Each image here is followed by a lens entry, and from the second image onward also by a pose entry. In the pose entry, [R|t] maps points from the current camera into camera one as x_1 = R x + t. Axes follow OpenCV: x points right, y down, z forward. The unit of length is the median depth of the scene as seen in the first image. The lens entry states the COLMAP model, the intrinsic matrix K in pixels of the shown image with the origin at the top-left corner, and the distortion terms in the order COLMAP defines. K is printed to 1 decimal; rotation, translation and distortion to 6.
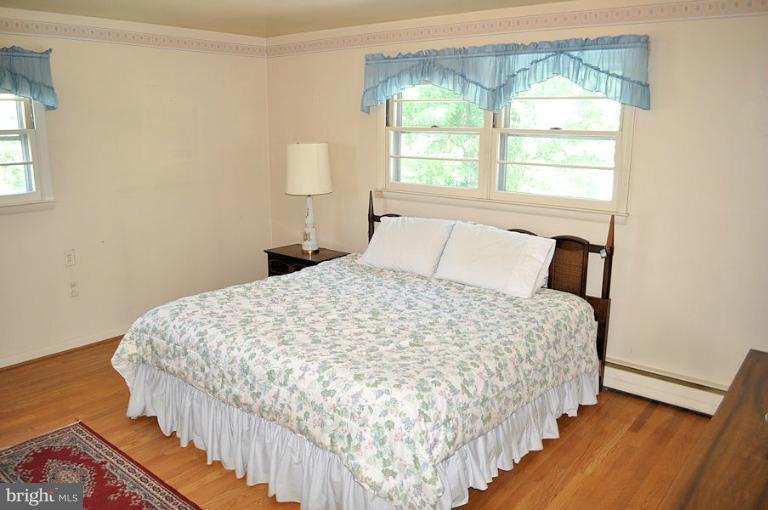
lens RADIAL K [[611.2, 0, 381.3], [0, 611.2, 254.5], [0, 0, 1]] dist [-0.060497, -0.008772]
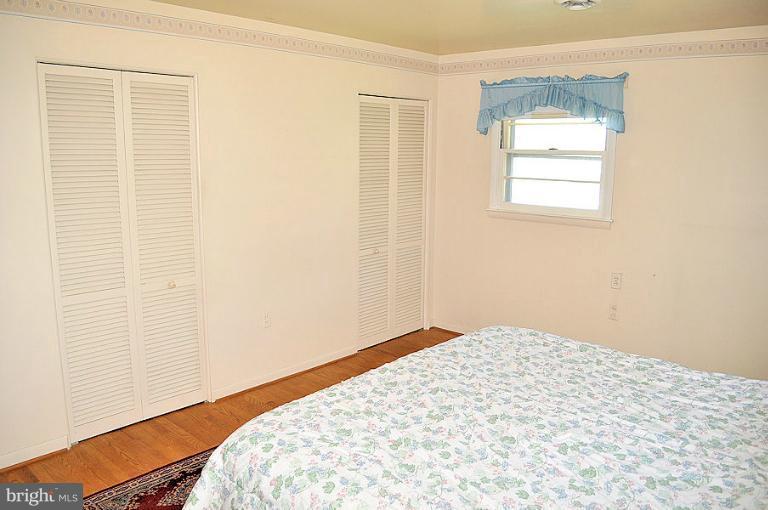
lens RADIAL K [[611.2, 0, 382.0], [0, 611.2, 253.4], [0, 0, 1]] dist [-0.060497, -0.008772]
pose [[-0.046922, 0.169196, -0.984465, 0.538436], [-0.225773, 0.958250, 0.175452, -0.140782], [0.973049, 0.230498, -0.006763, 0.692342]]
